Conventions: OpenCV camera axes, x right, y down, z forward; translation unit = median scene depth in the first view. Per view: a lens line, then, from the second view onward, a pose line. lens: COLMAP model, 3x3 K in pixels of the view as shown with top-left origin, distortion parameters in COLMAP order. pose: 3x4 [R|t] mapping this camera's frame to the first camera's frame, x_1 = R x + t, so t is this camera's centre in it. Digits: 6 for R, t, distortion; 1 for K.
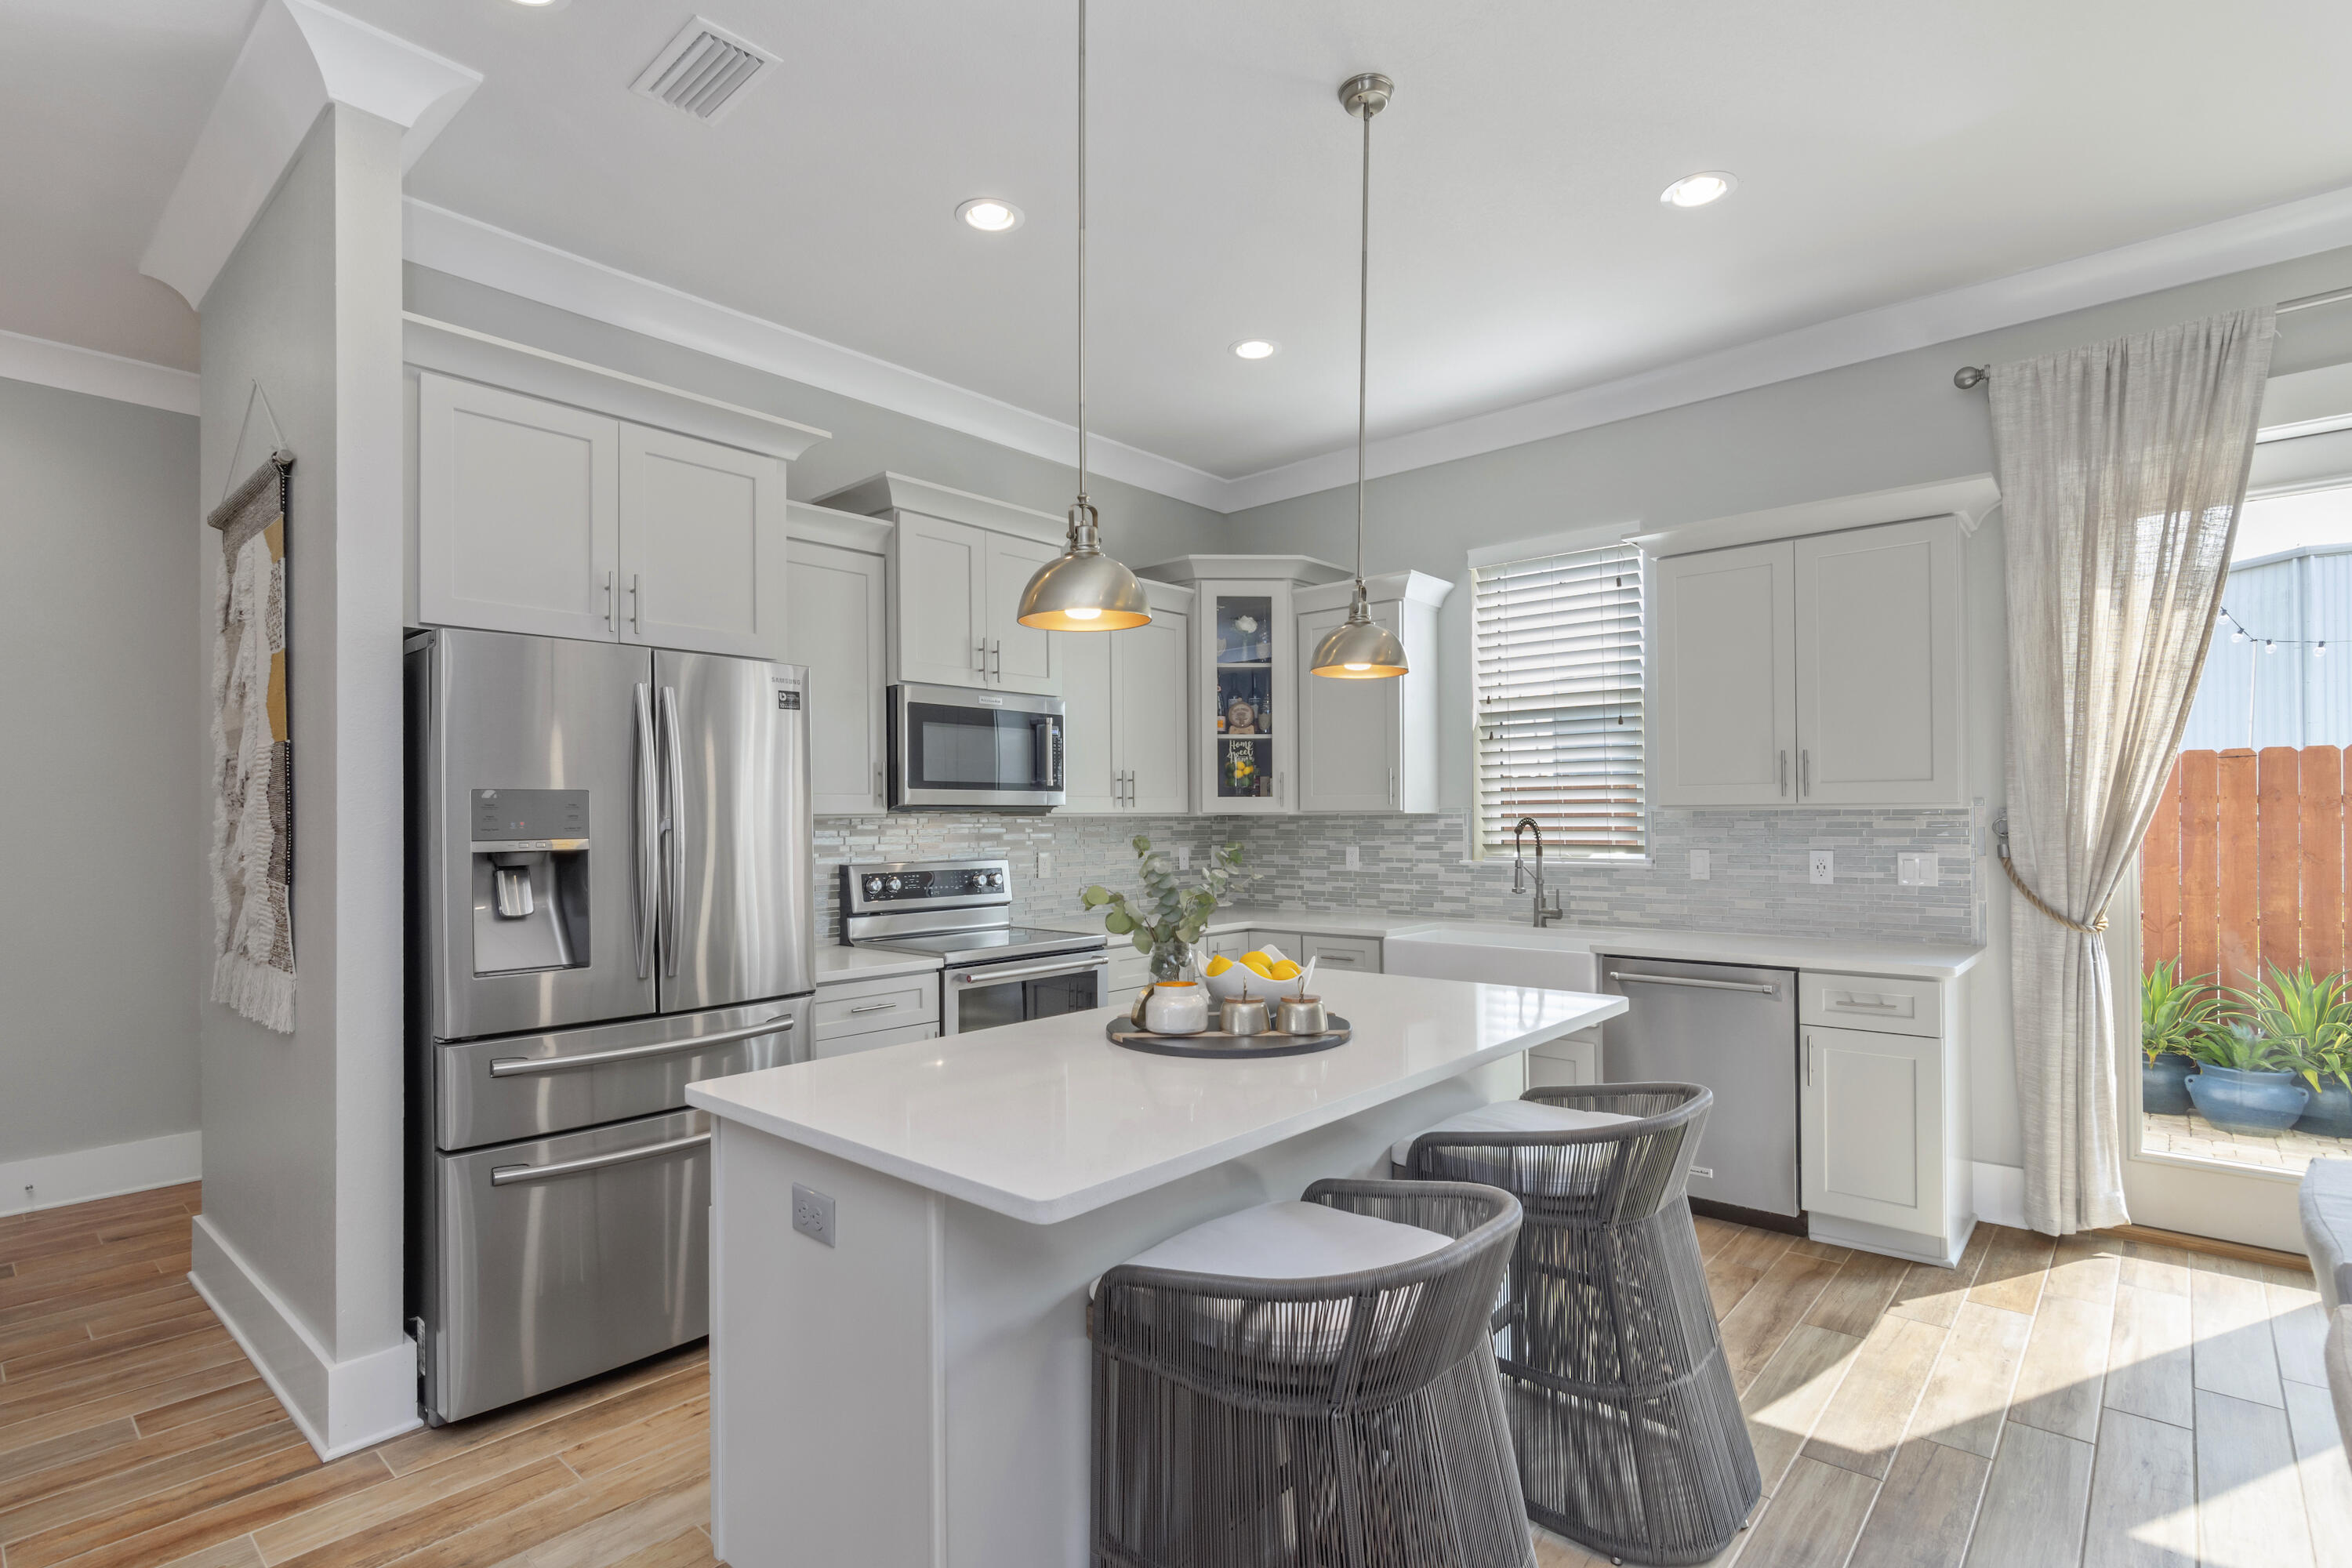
lens RADIAL K [[1129.8, 0, 1107.0], [0, 1129.8, 811.3], [0, 0, 1]] dist [-0.007807, 0.003049]
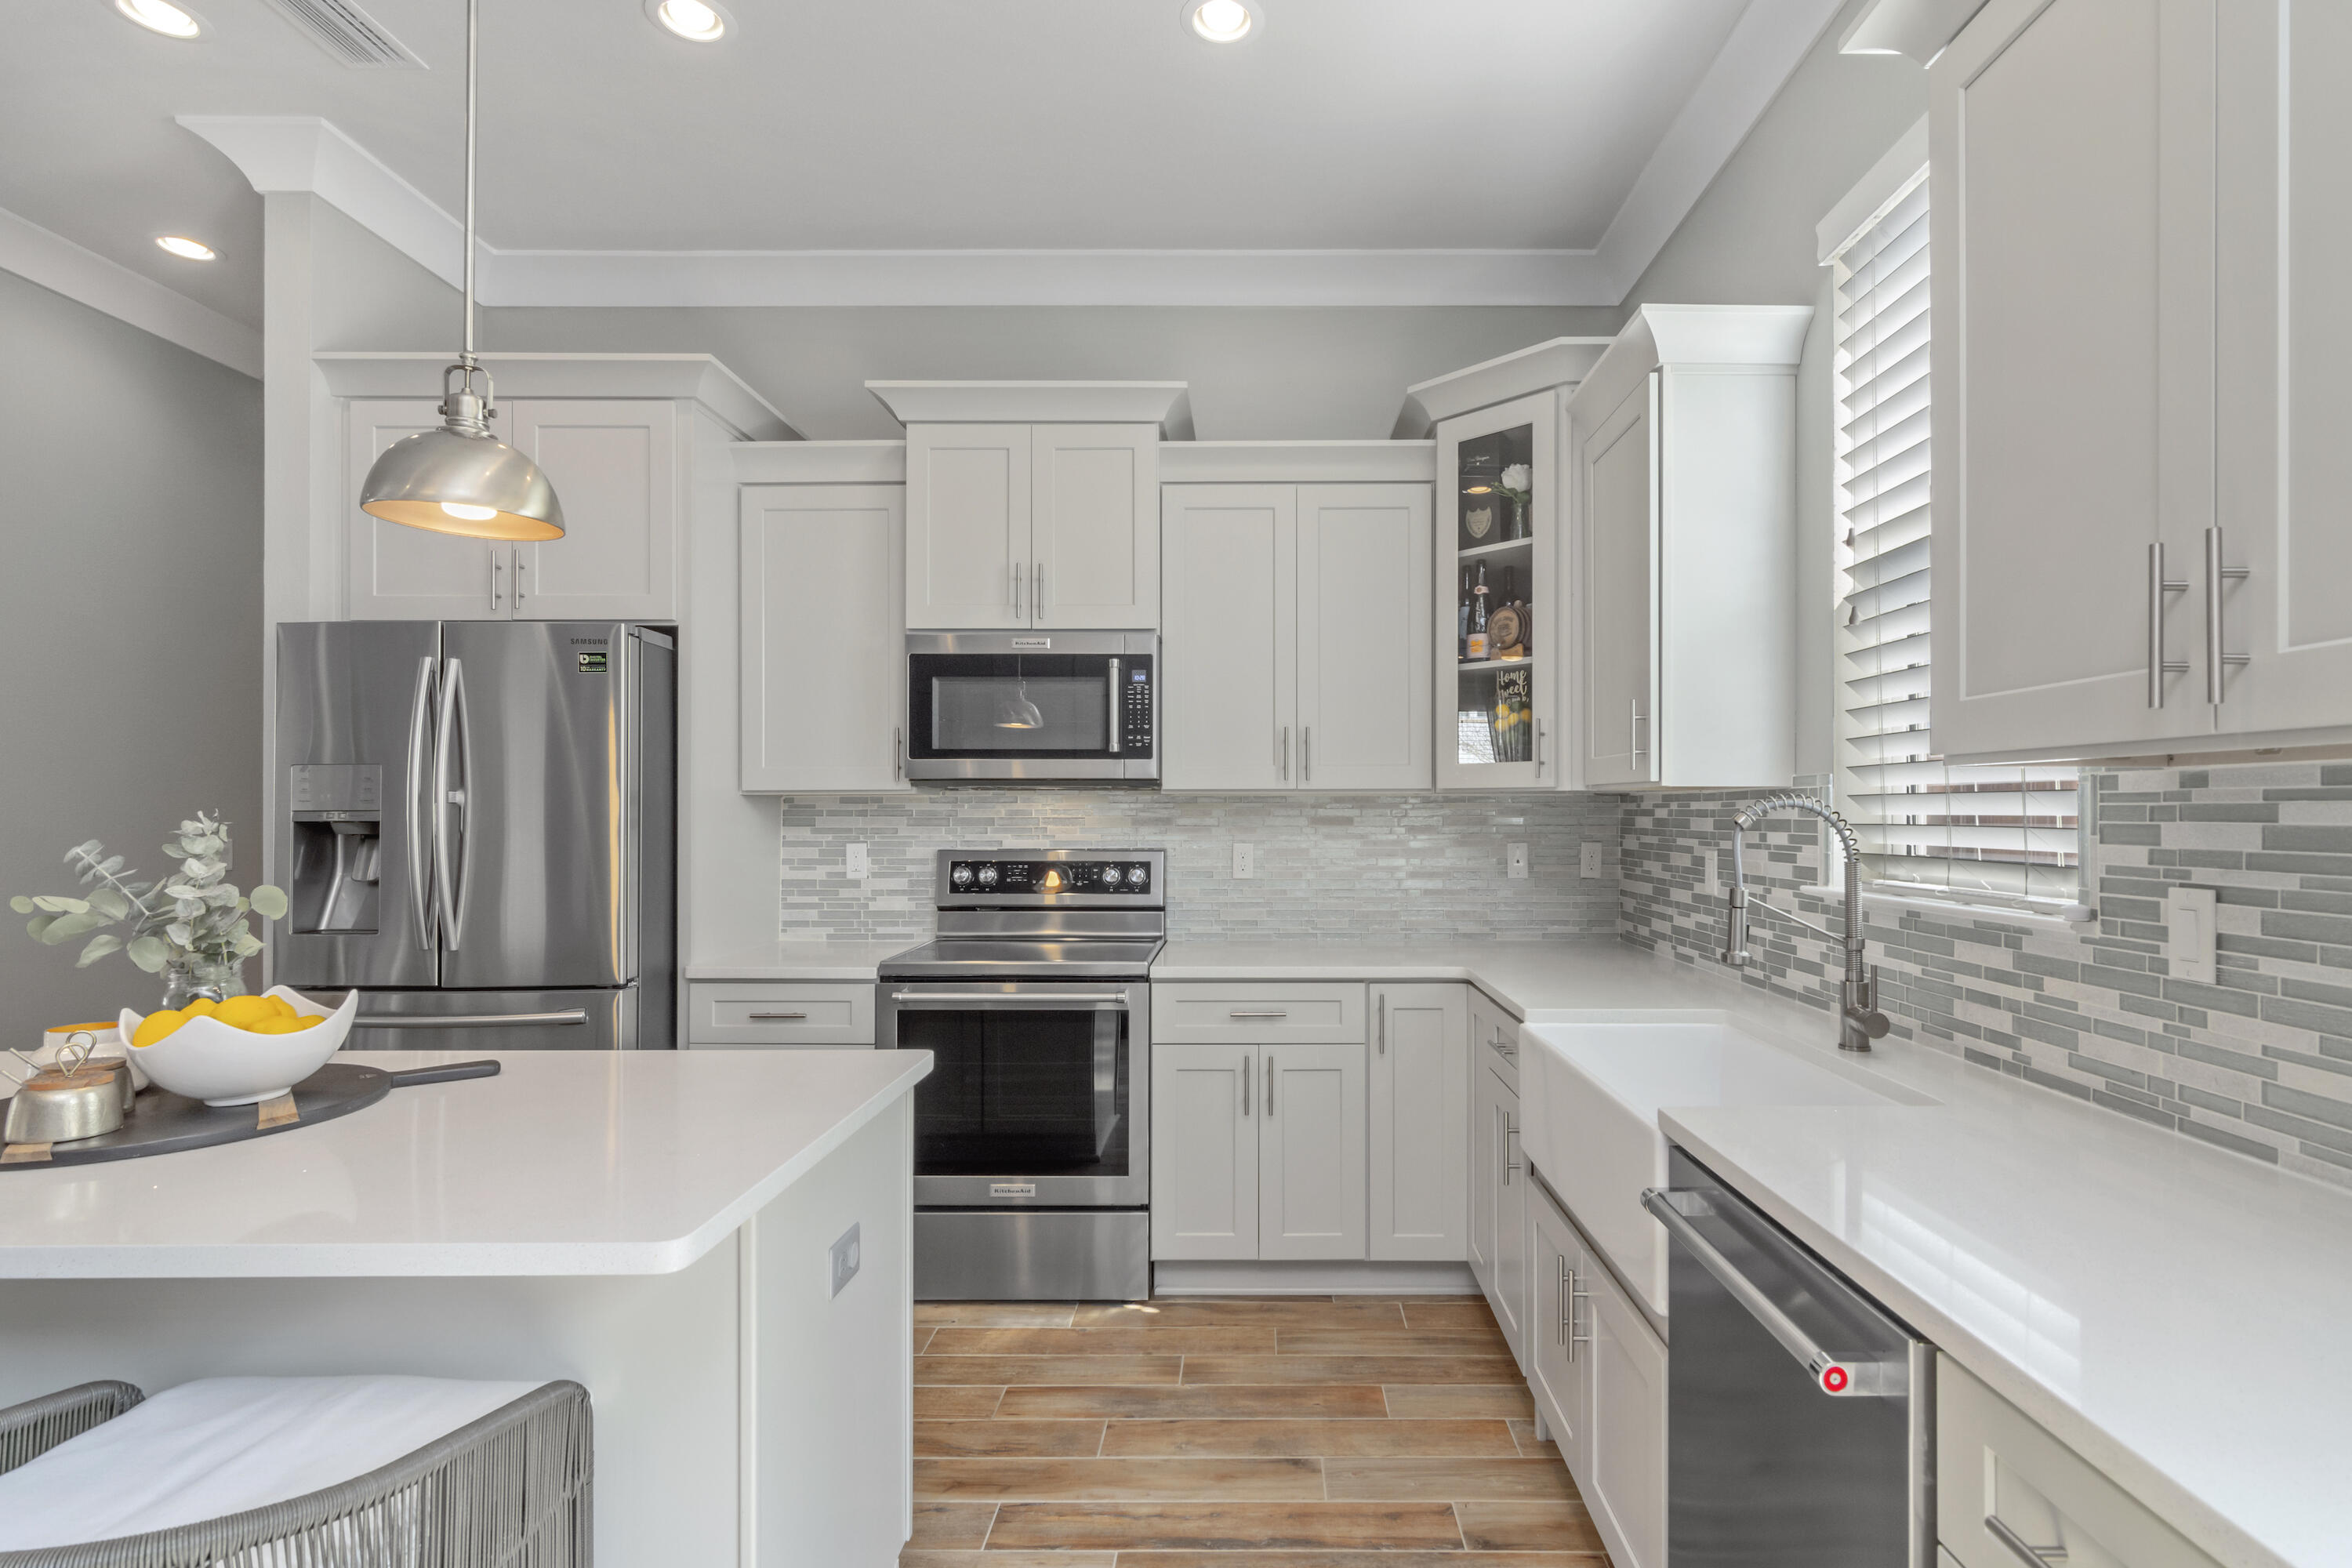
lens RADIAL K [[1193.1, 0, 1226.5], [0, 1193.1, 804.8], [0, 0, 1]] dist [0.018066, 0.000195]
pose [[0.674013, 0.005657, -0.738698, 0.584486], [-0.000142, 0.999972, 0.007528, 0.006254], [0.738720, -0.004969, 0.673994, 0.538977]]
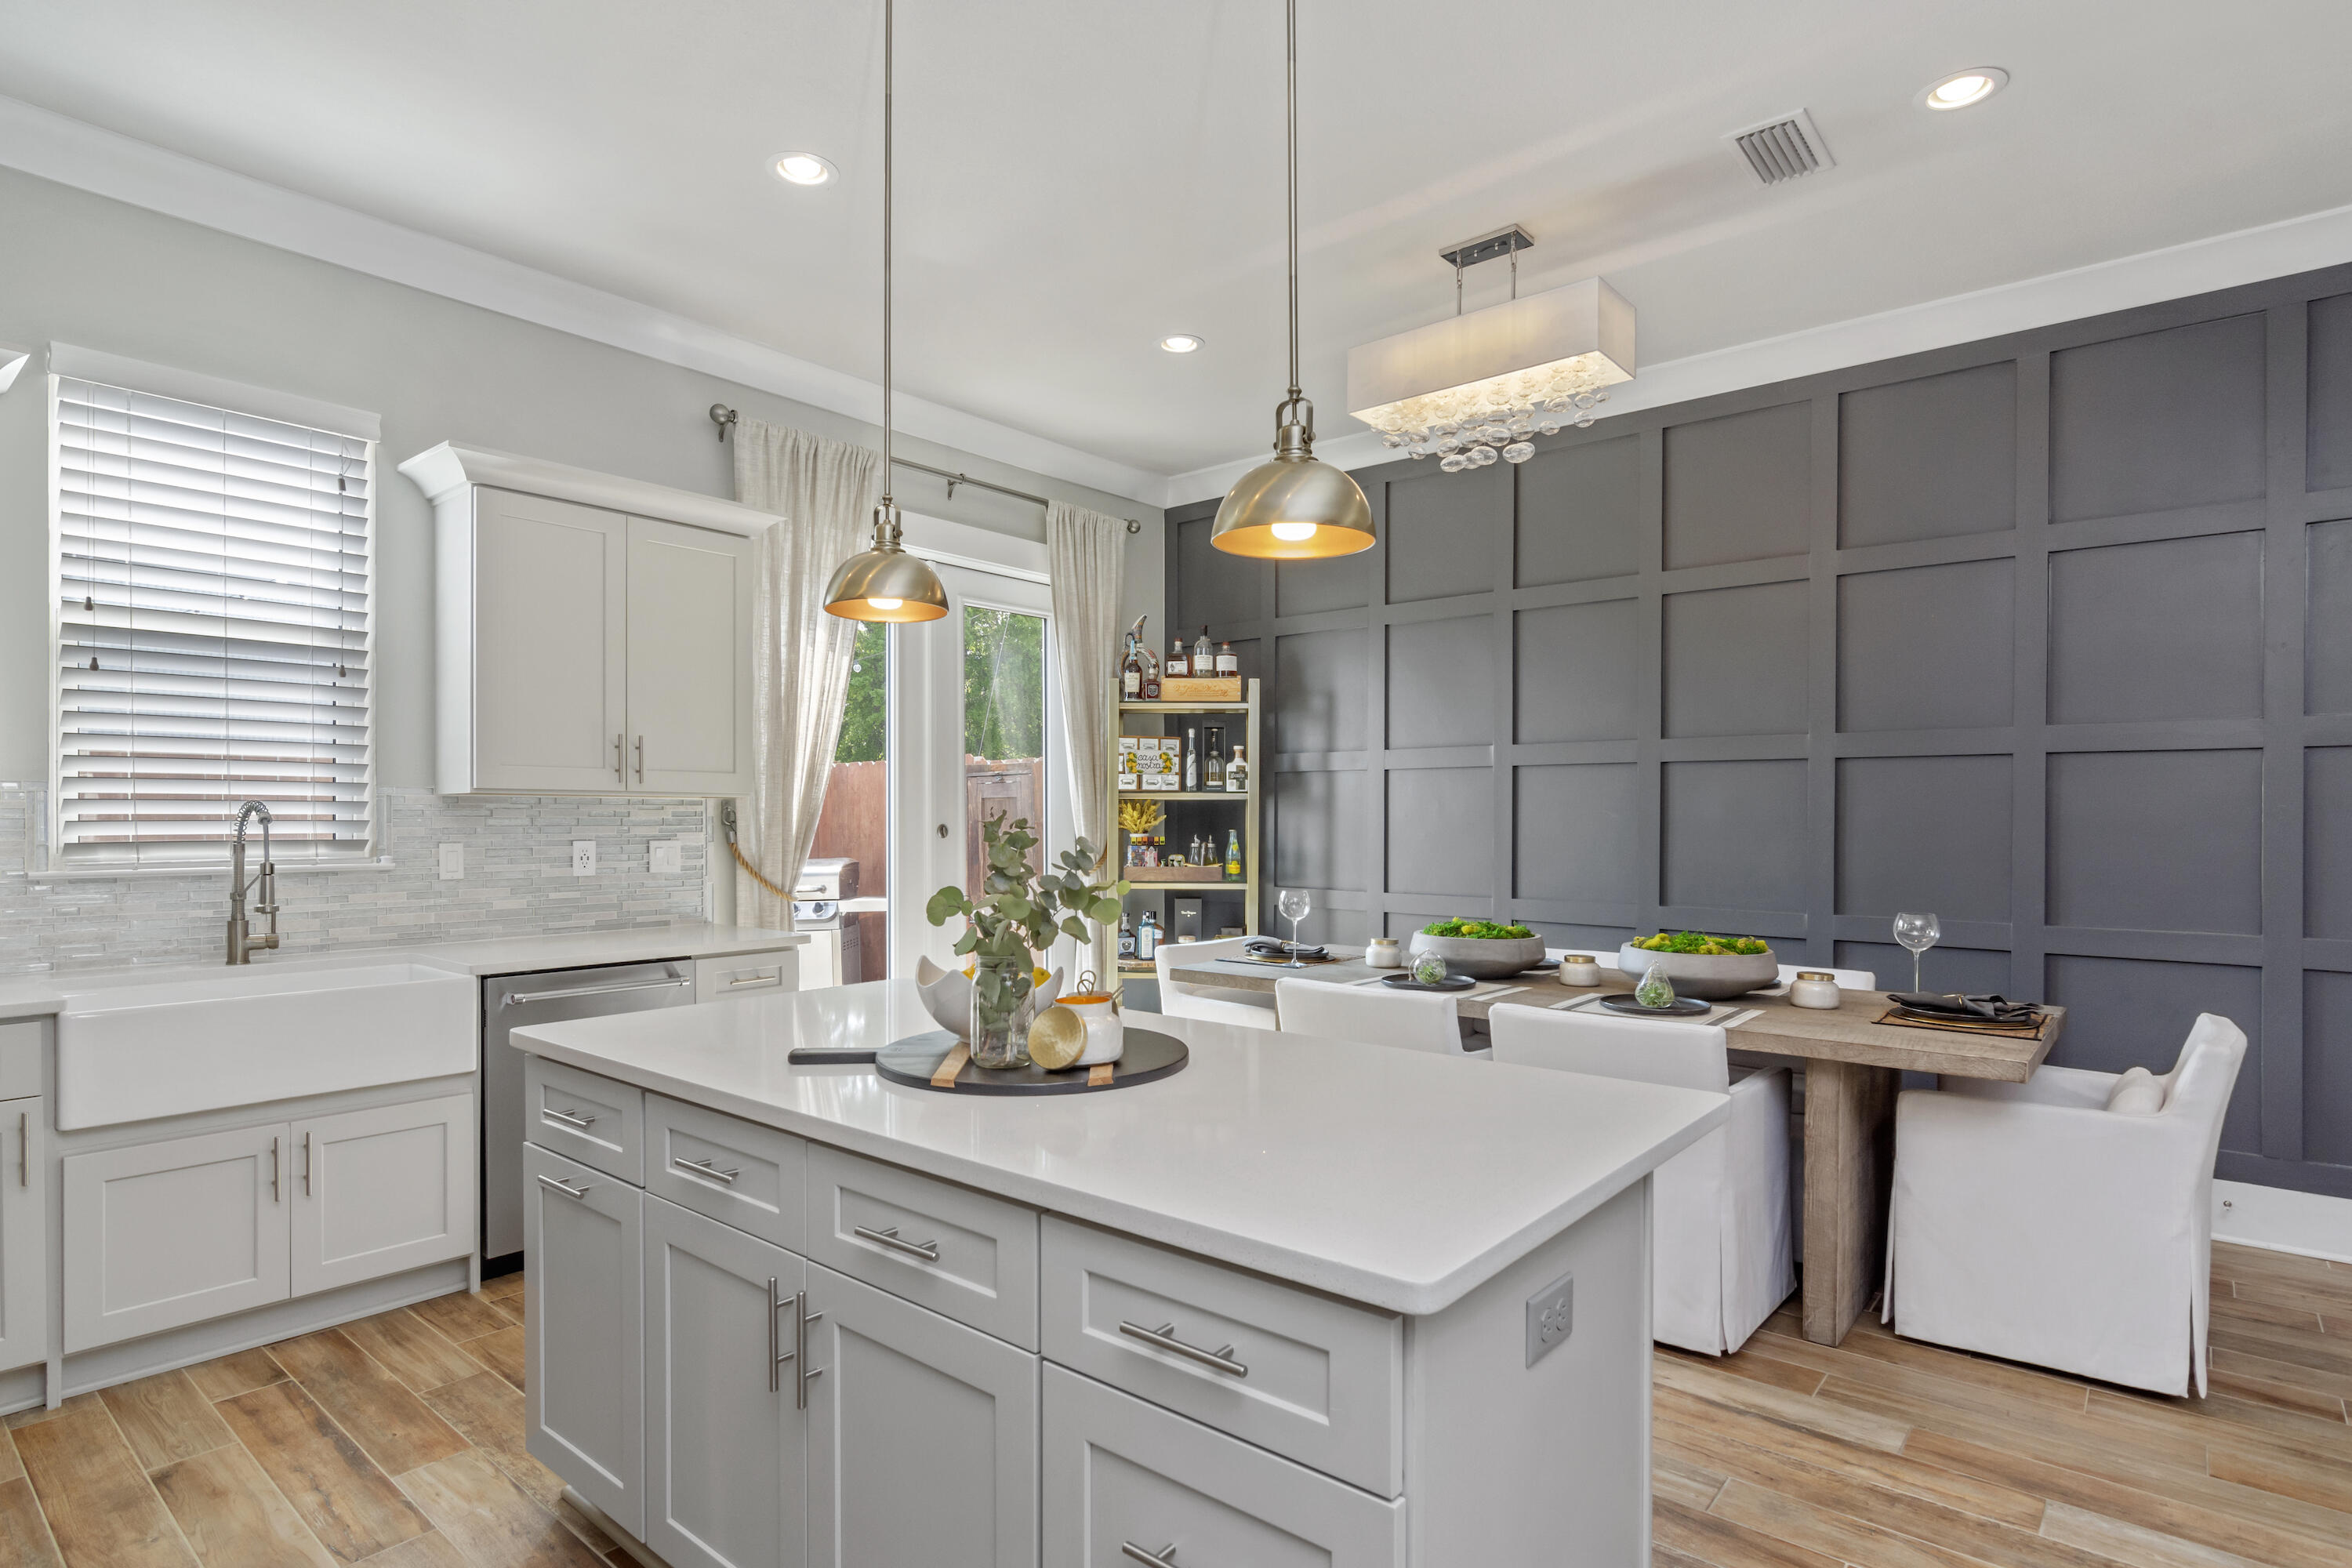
lens RADIAL K [[1208.3, 0, 1206.2], [0, 1208.3, 822.4], [0, 0, 1]] dist [0.004085, -0.004639]
pose [[-0.081189, 0.003141, 0.996694, -0.390411], [-0.007889, 0.999962, -0.003794, 0.017233], [-0.996667, -0.008171, -0.081161, 0.512685]]
